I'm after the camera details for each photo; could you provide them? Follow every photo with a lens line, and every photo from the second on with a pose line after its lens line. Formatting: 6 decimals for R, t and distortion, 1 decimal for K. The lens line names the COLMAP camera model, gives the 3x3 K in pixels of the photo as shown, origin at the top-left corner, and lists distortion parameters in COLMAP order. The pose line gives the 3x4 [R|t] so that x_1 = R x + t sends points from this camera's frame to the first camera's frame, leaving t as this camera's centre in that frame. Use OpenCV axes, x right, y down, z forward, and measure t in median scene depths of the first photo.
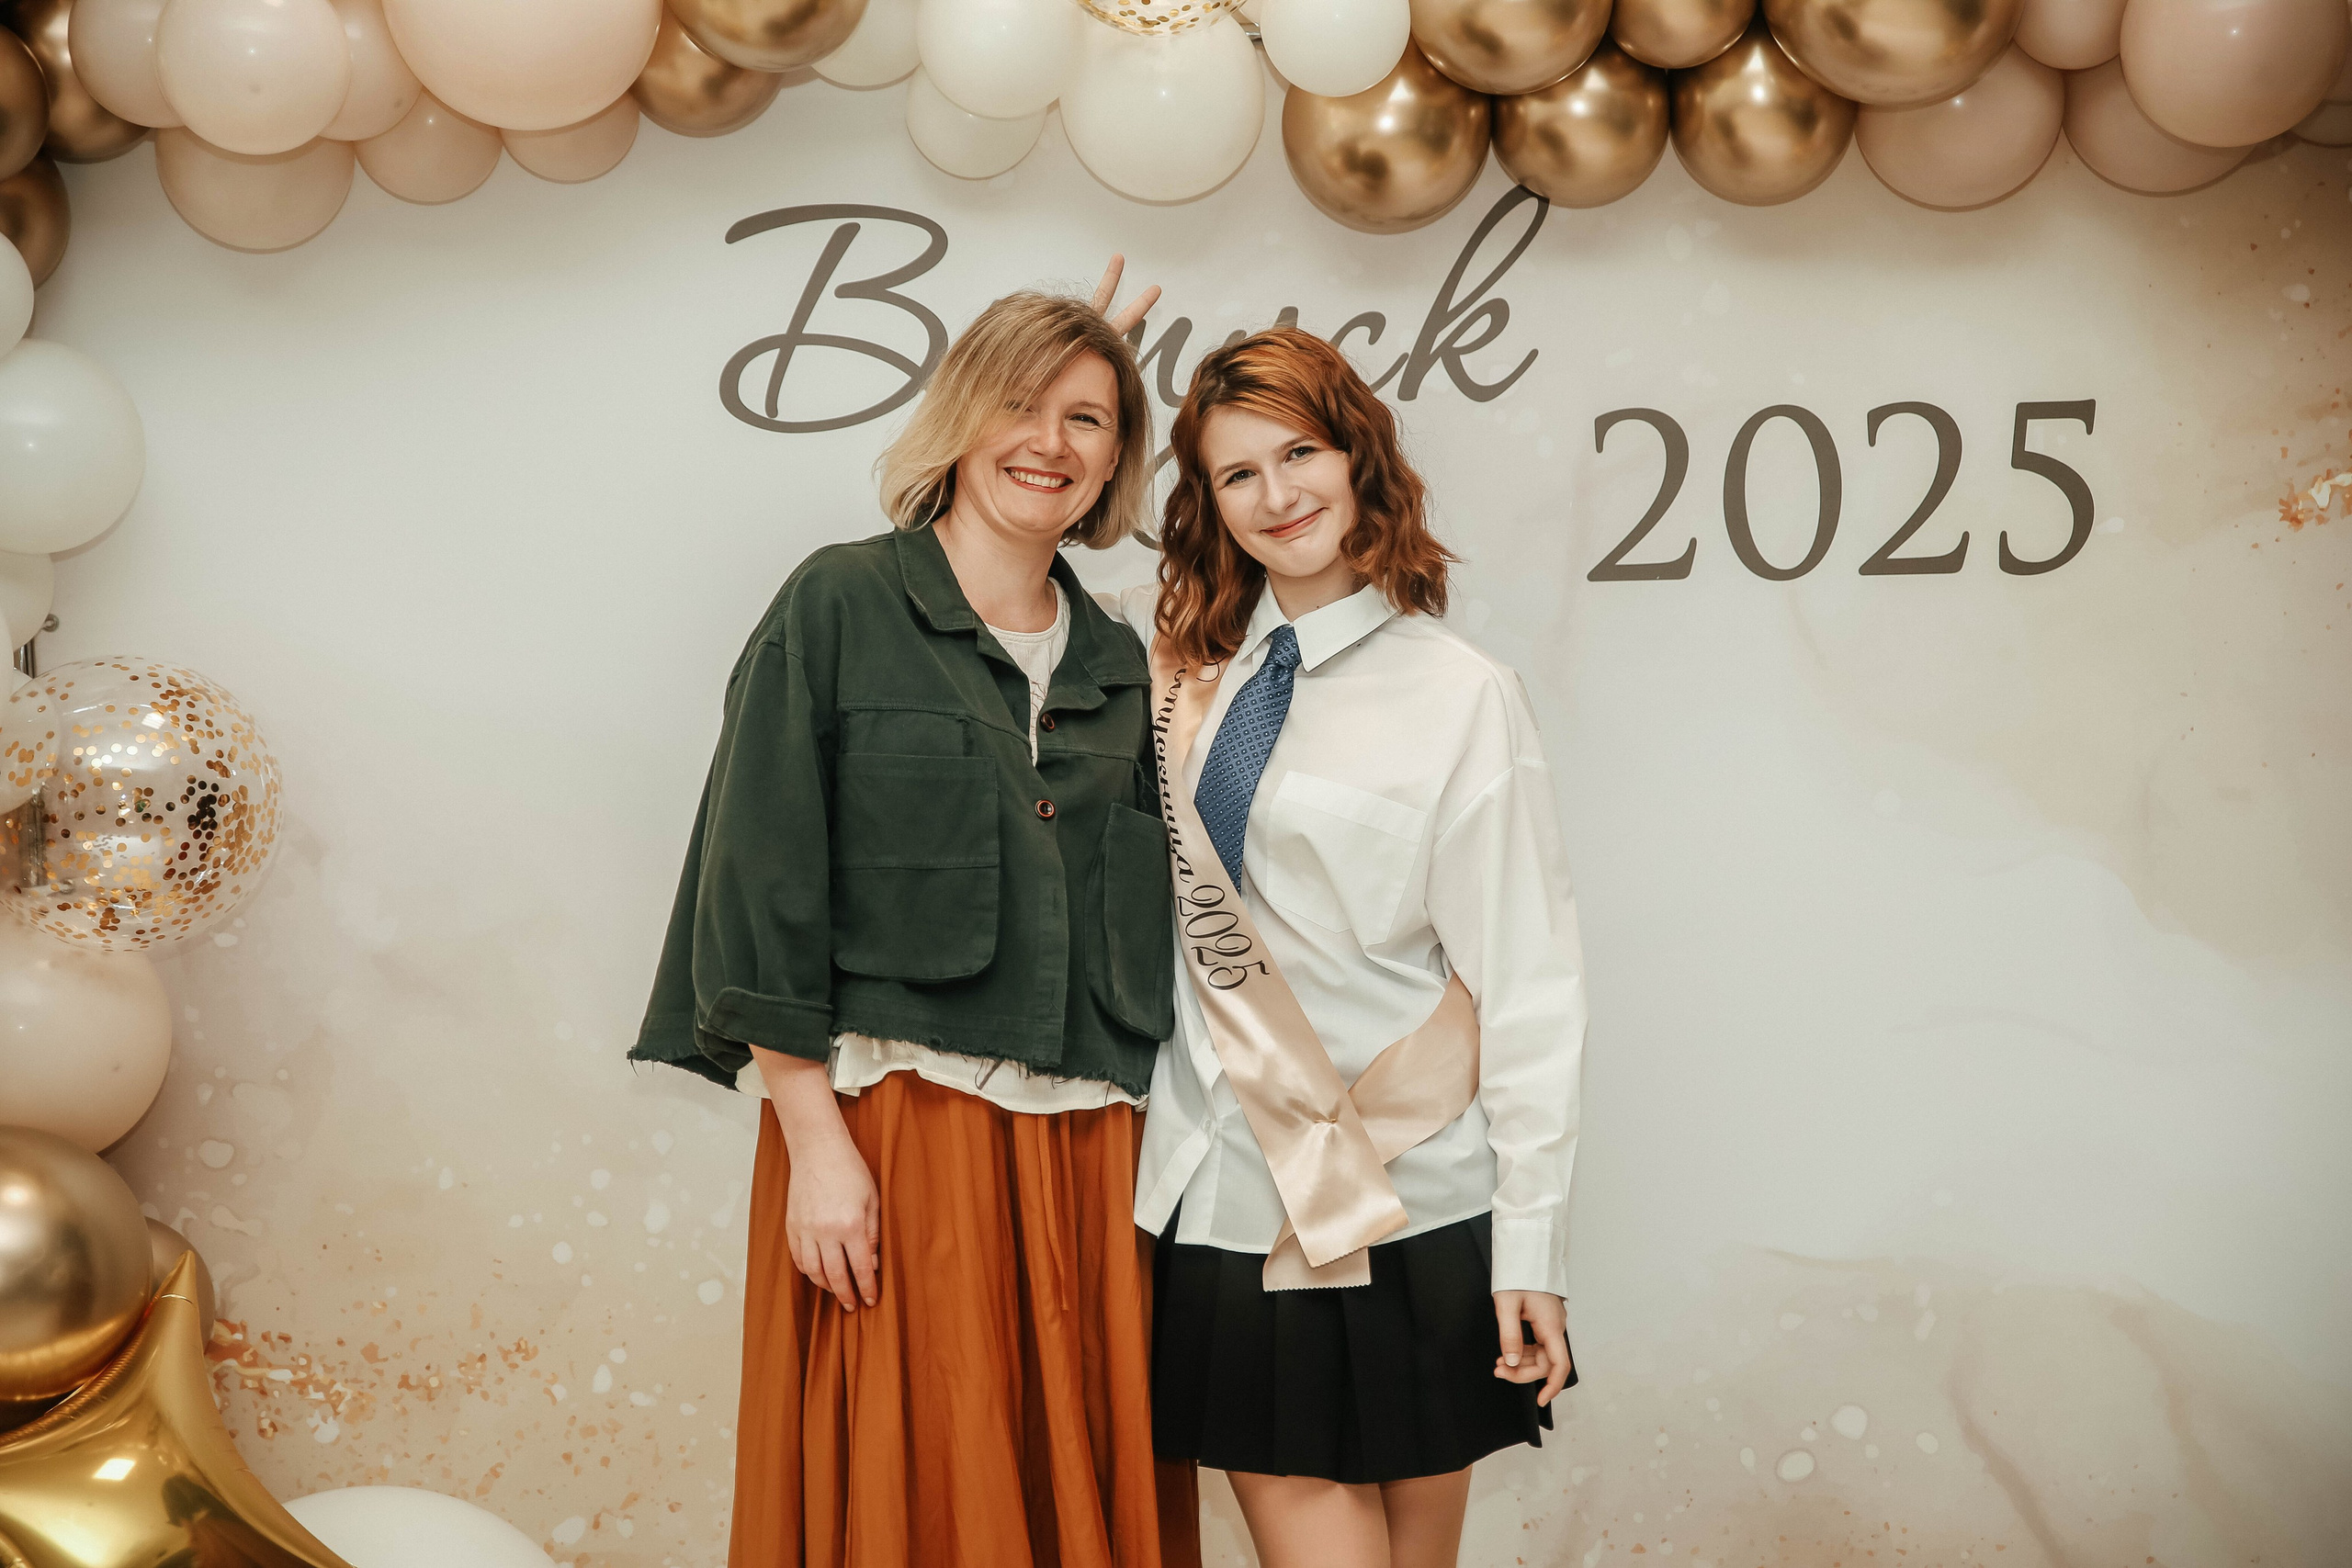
lens RADIAL K [[4193.6, 0, 1172.4], [0, 4193.6, 784.4], [0, 0, 1]] dist [0.237902, 0.000000]
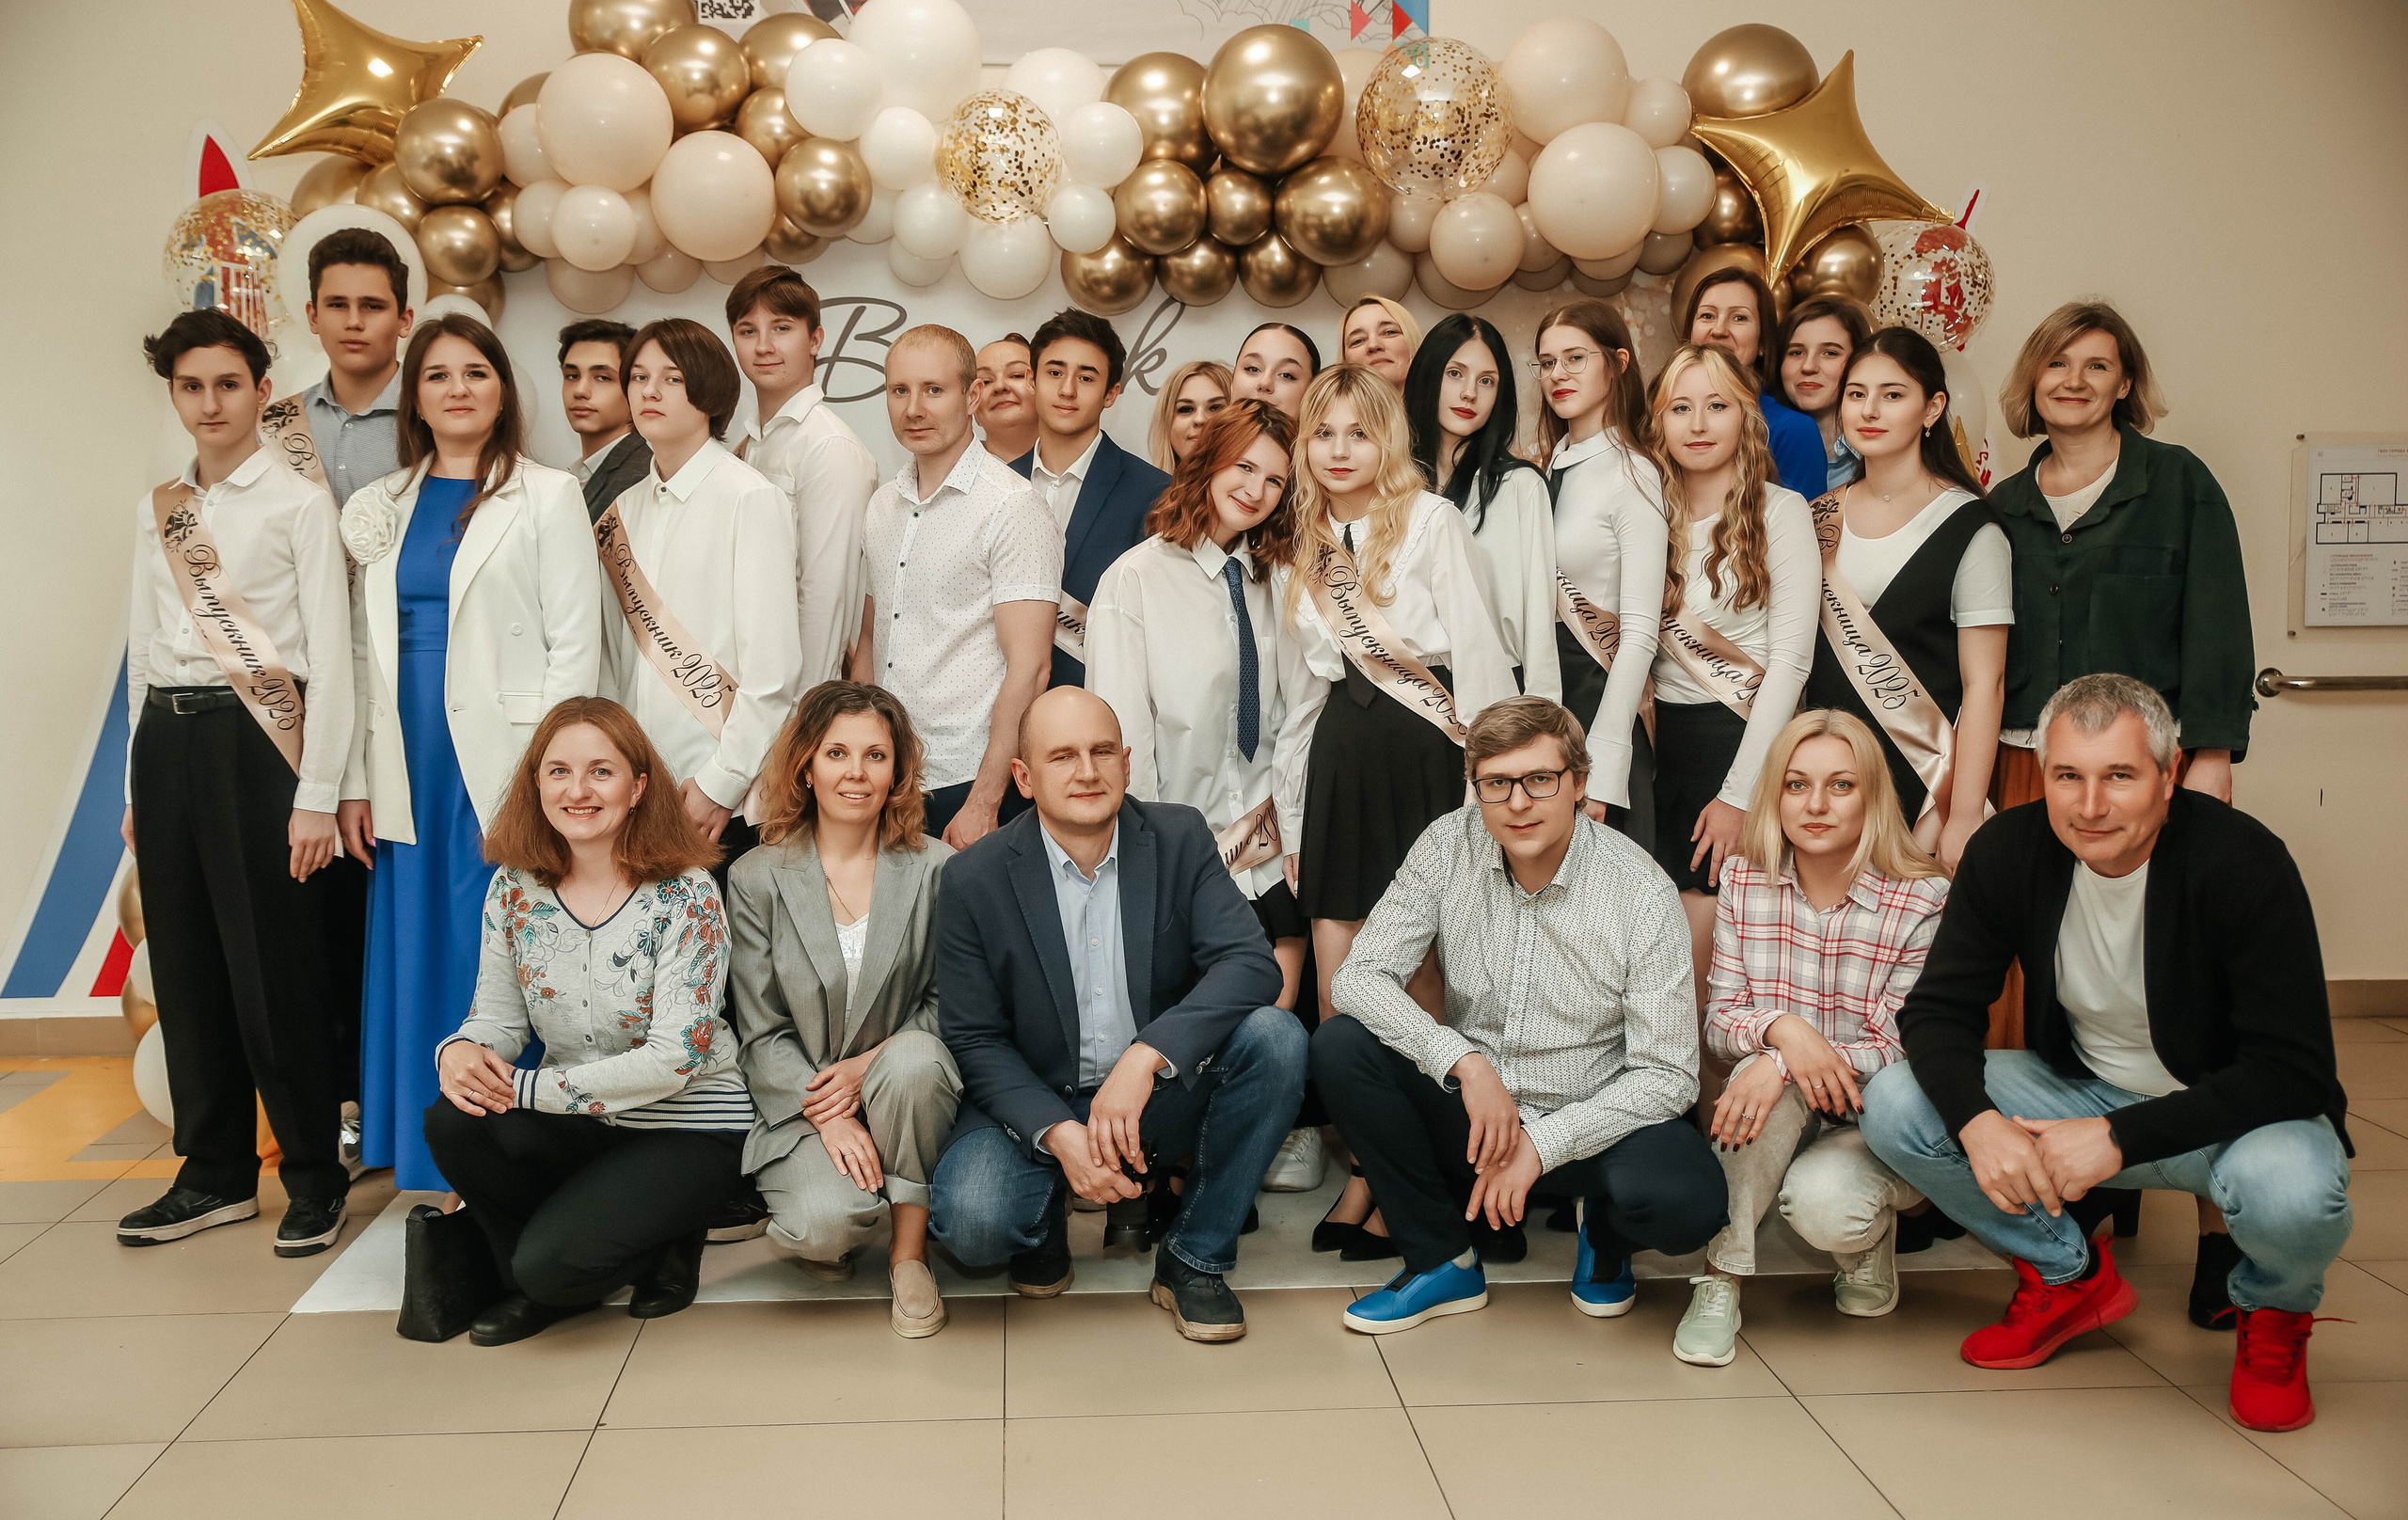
lens RADIAL K [[2924.4, 0, 1223.5], [0, 2924.4, 803.4], [0, 0, 1]] dist [0.021074, 0.000000]
pose [[0.999263, 0.018143, 0.033825, 0.061966], [-0.019366, 0.999157, 0.036202, 0.063054], [-0.033140, -0.036830, 0.998772, -0.506558]]
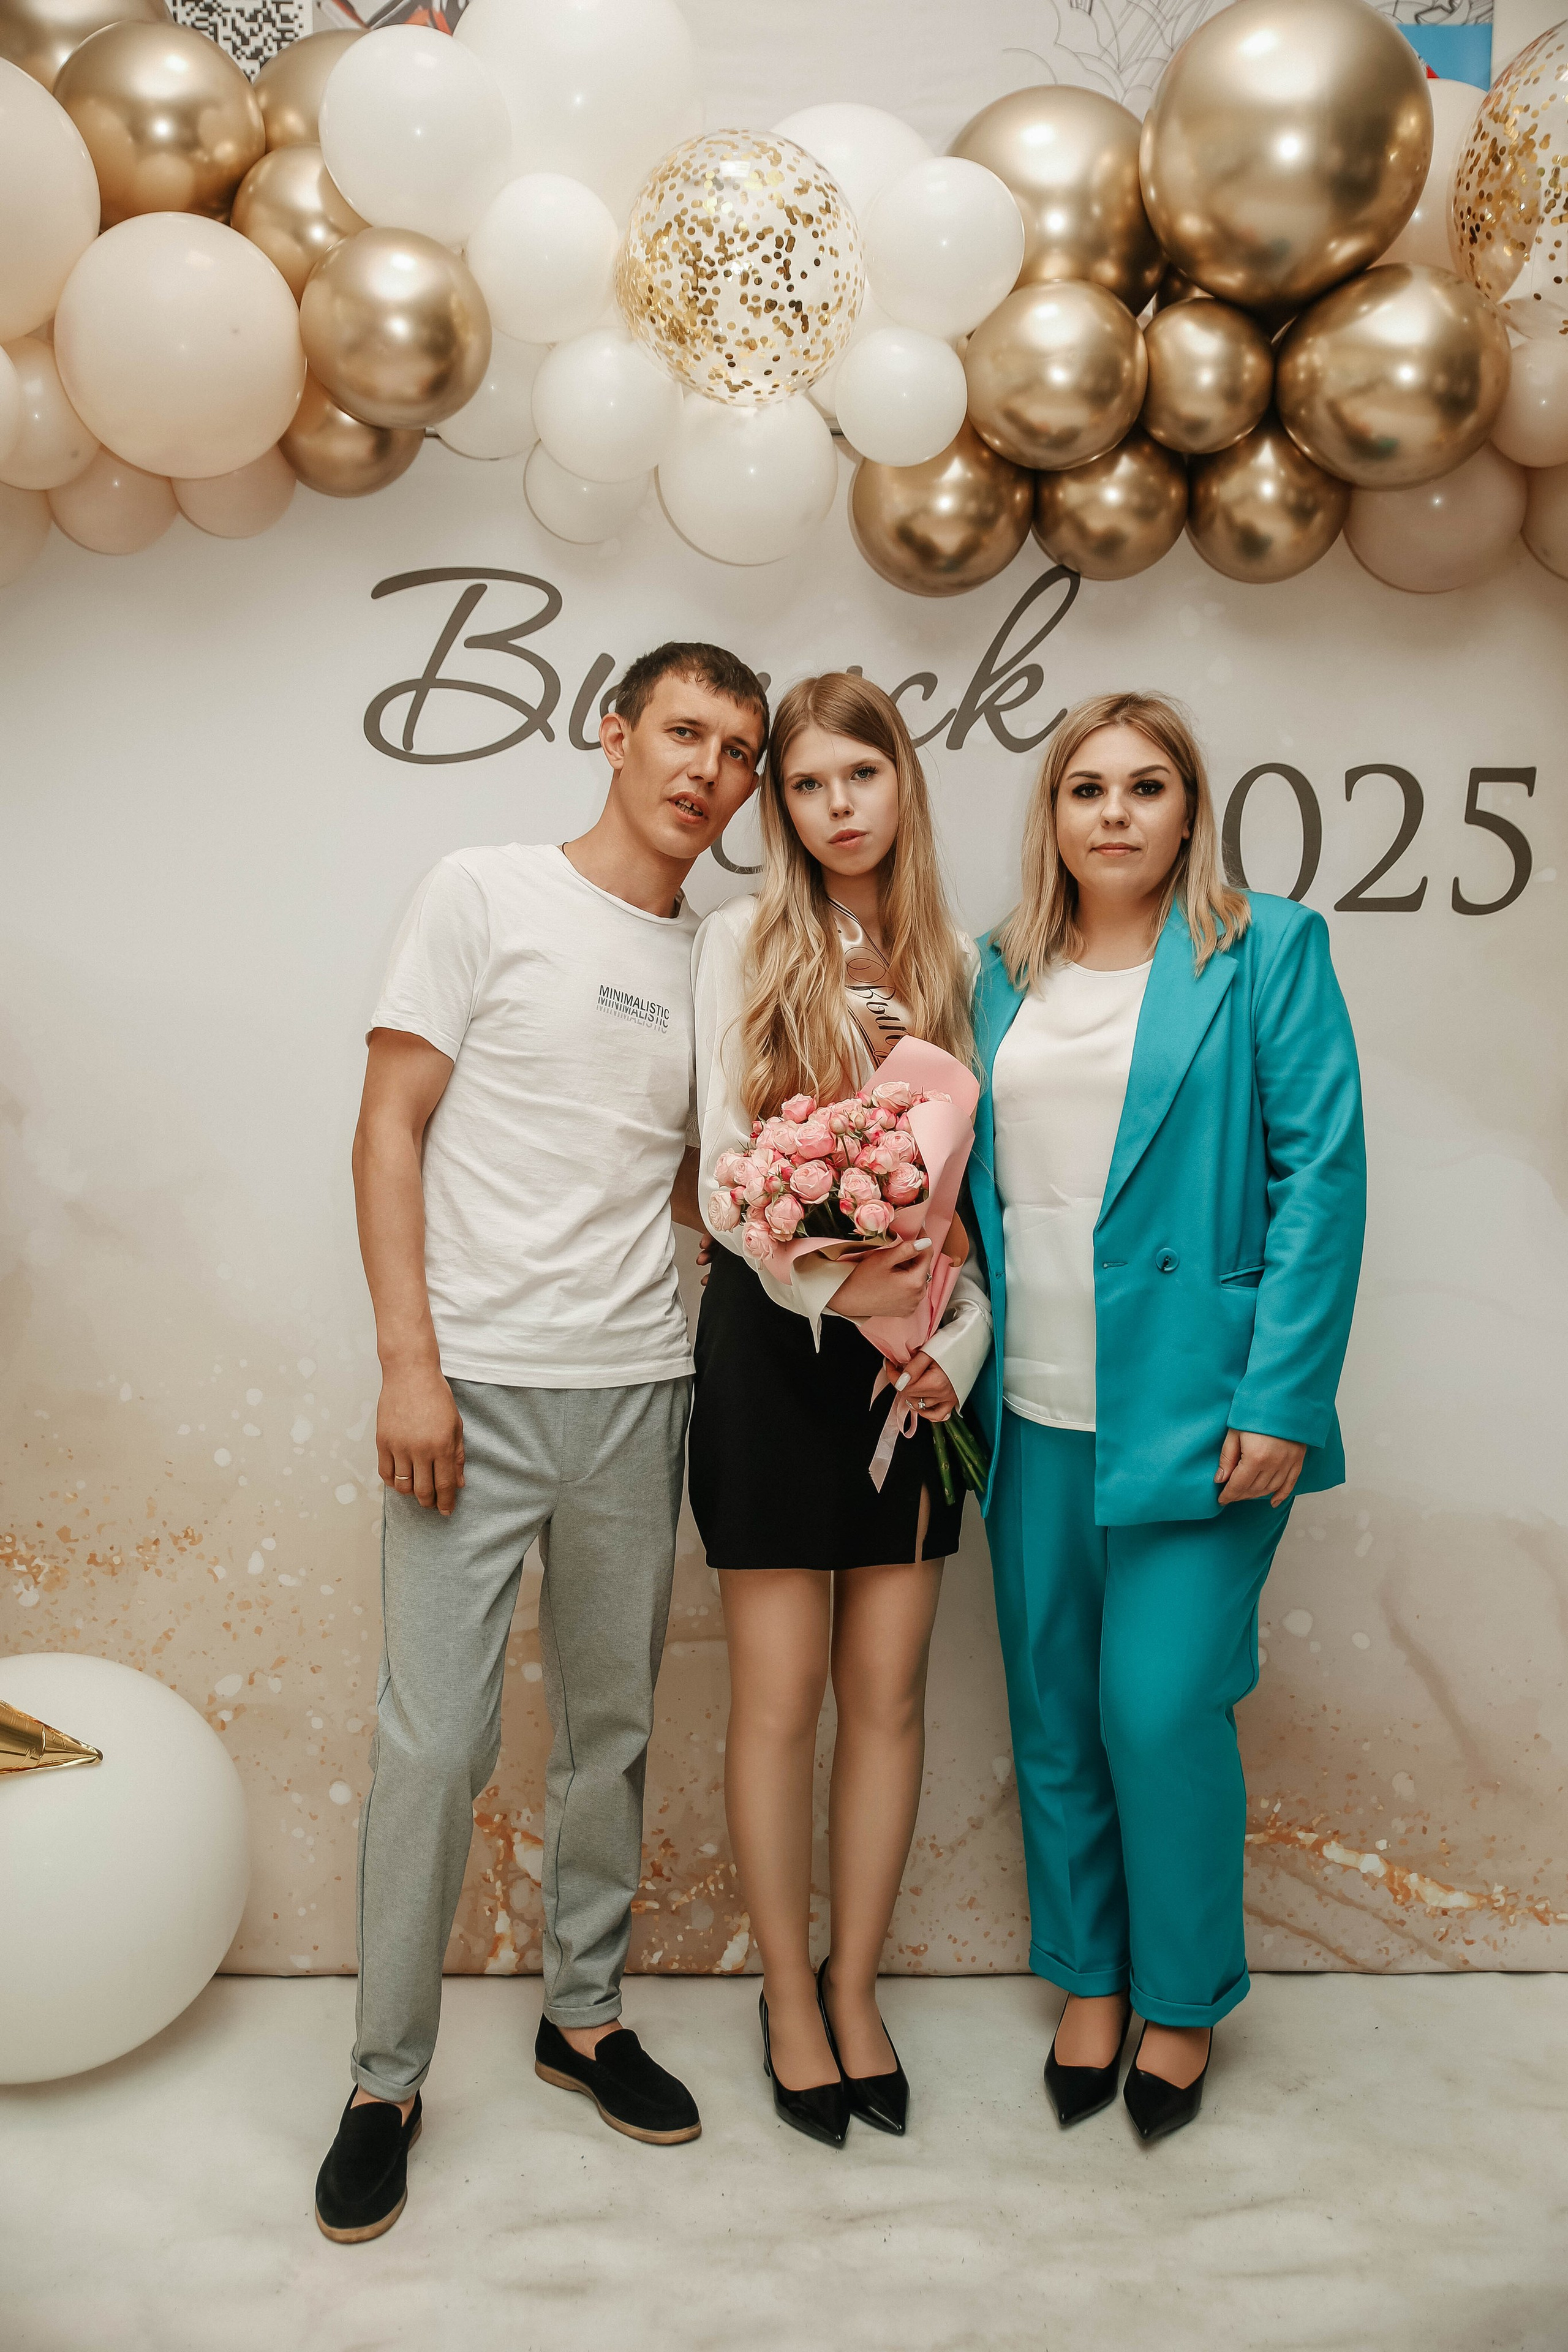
lens RADIAL K [[2383.2, 0, 787.3], [0, 2383.2, 1165.2], [0, 0, 1]] dist [0.003399, 0.000000]
pose [[0.999689, 0.024924, -0.000807, 0.012944], [-0.024899, 0.999432, 0.022696, 0.009777], [0.001372, -0.022669, 0.999742, 0.336220]]
